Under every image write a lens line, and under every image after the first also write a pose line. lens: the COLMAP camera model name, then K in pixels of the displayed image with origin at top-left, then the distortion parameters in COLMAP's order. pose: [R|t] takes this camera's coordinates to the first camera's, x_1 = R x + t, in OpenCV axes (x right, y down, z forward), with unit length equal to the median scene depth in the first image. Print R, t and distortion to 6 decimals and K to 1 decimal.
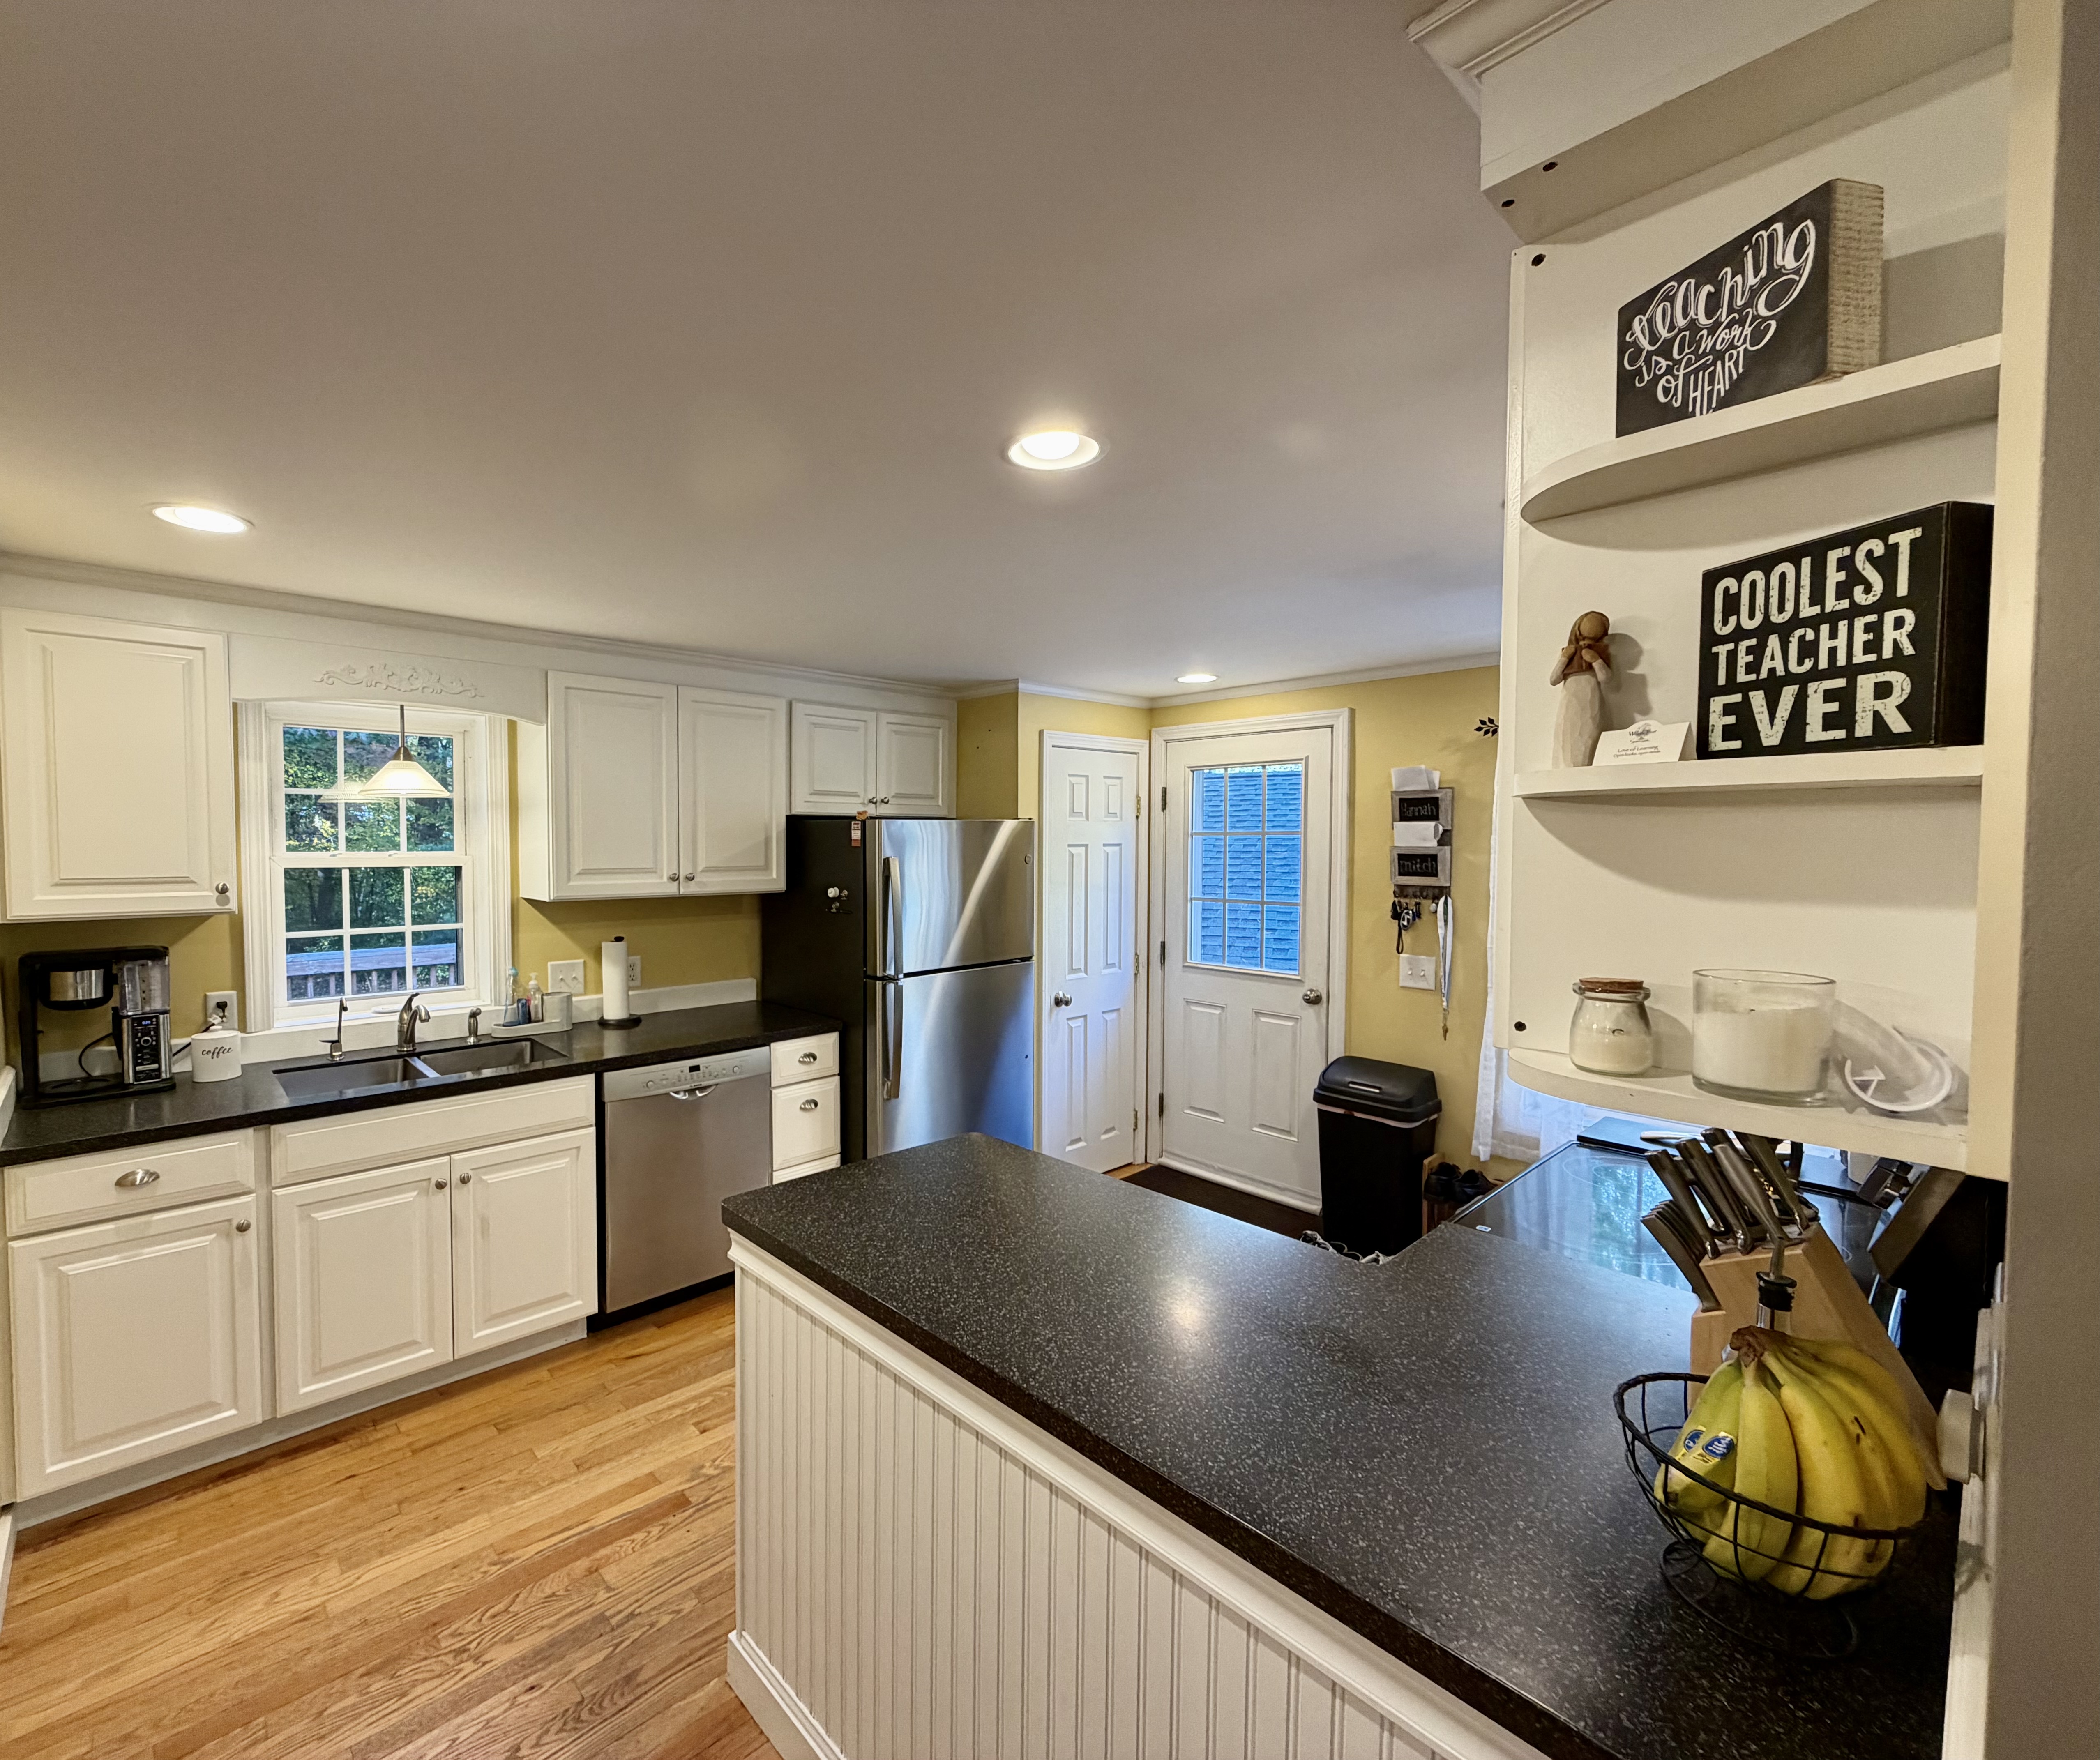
lens RADIAL K [[930.4, 0, 920.1], [0, 930.4, 878.0], [0, 0, 1]] dist [0.001141, 0.000018]
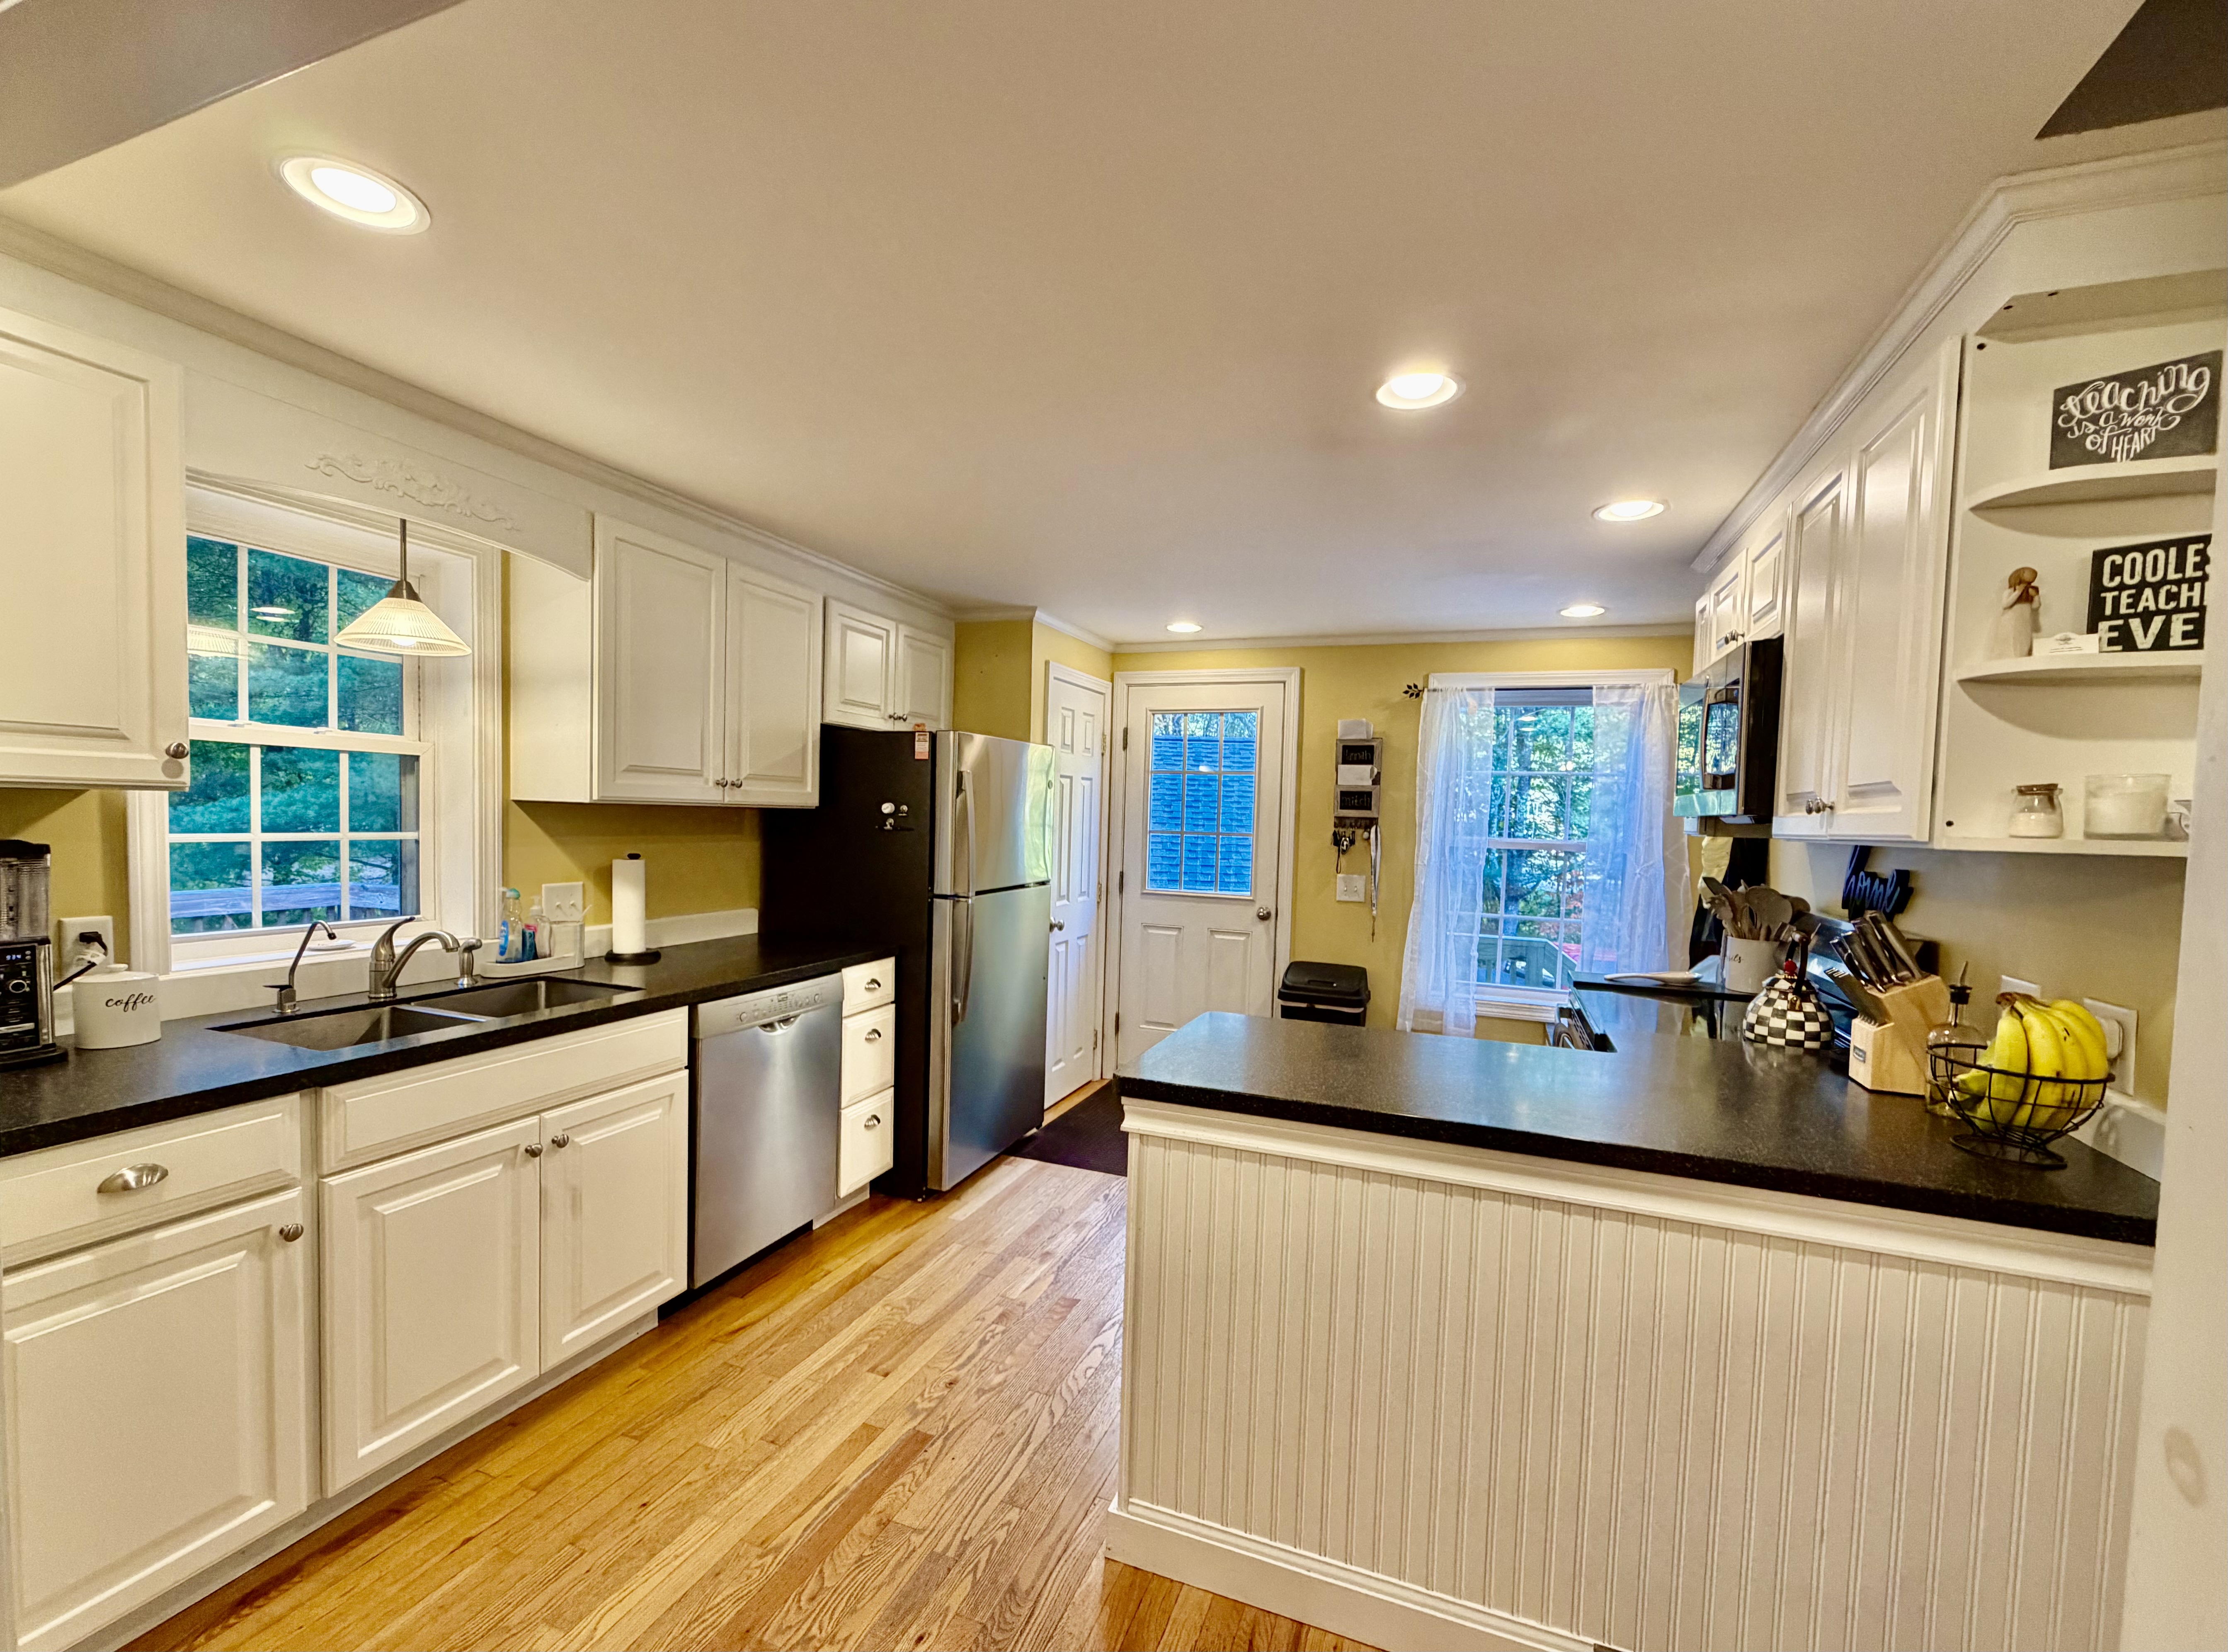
lens RADIAL K [[938.8, 0, 1111.1], [0, 938.8, 859.6], [0, 0, 1]] dist [0.000977, 0.000251]
pose [[0.879985, 0.002814, 0.474994, -0.417213], [-0.010045, 0.999869, 0.012685, 0.064365], [-0.474896, -0.015934, 0.879898, 0.077254]]
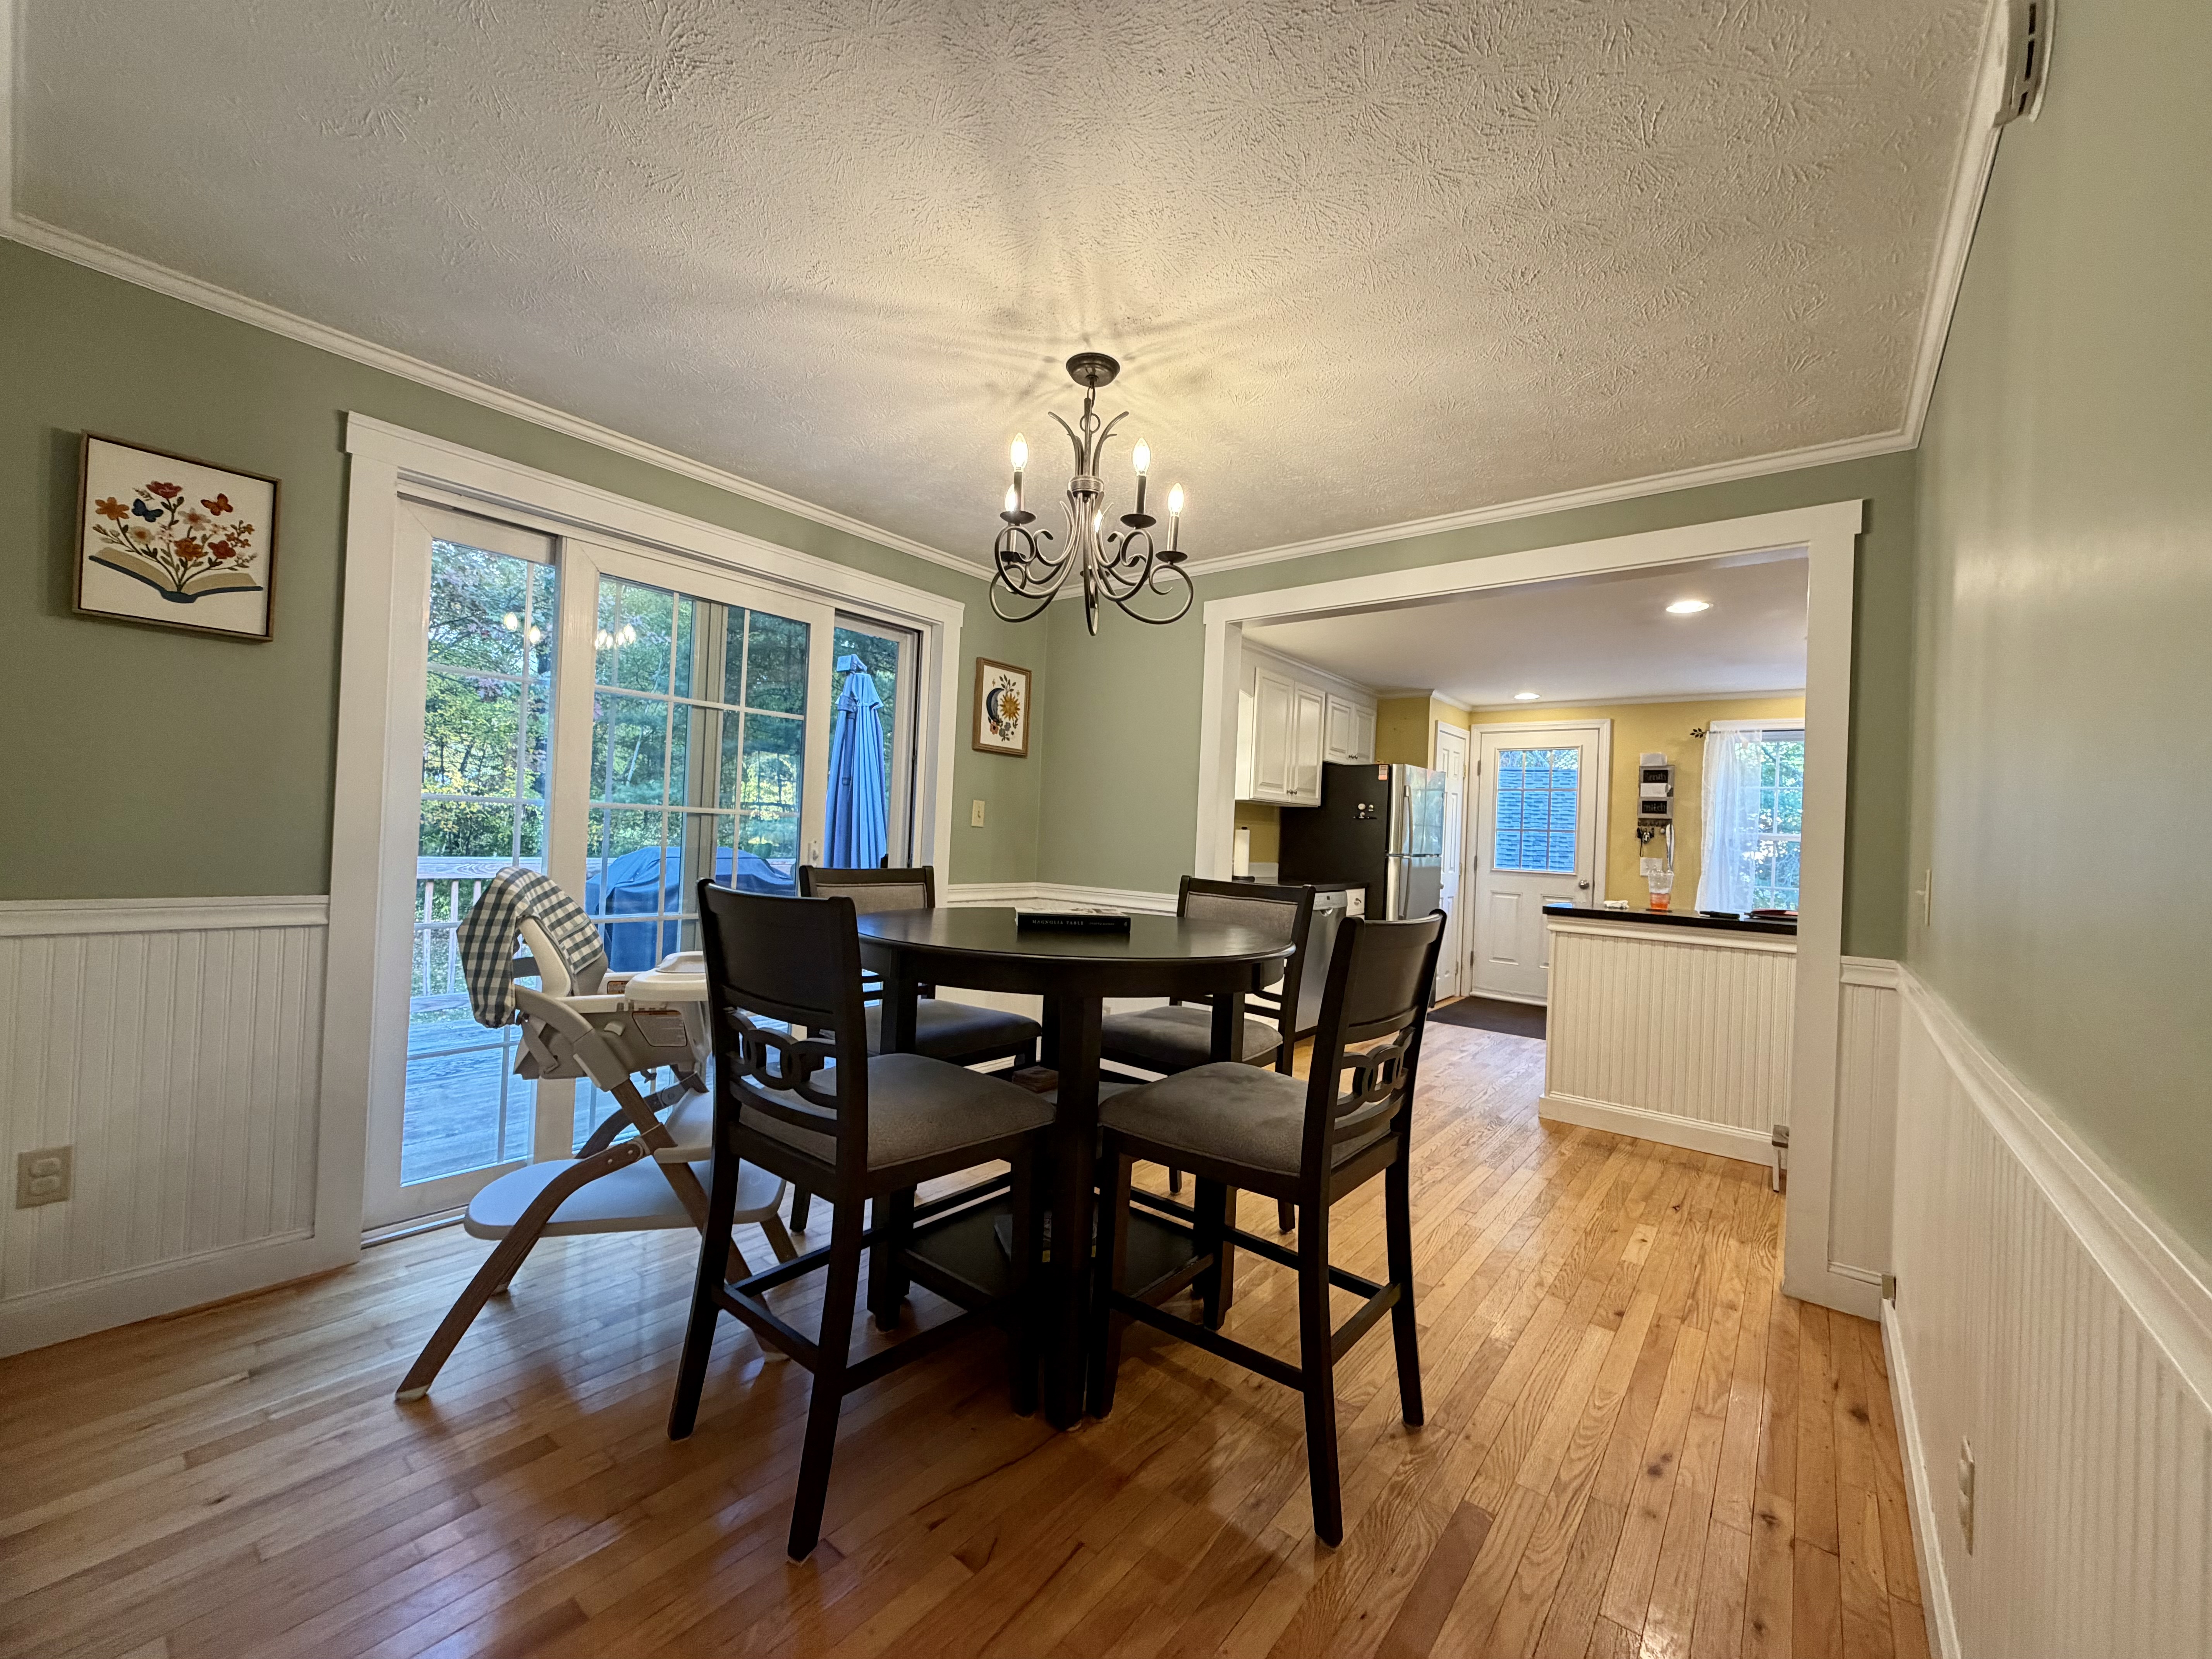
lens RADIAL K [[880.6, 0, 1098.6], [0, 880.6, 829.4], [0, 0, 1]] dist [0.000277, 0.000069]
pose [[0.981002, 0.041472, 0.189512, -1.052788], [-0.033153, 0.998351, -0.046861, 0.180300], [-0.191143, 0.039688, 0.980759, -0.586047]]
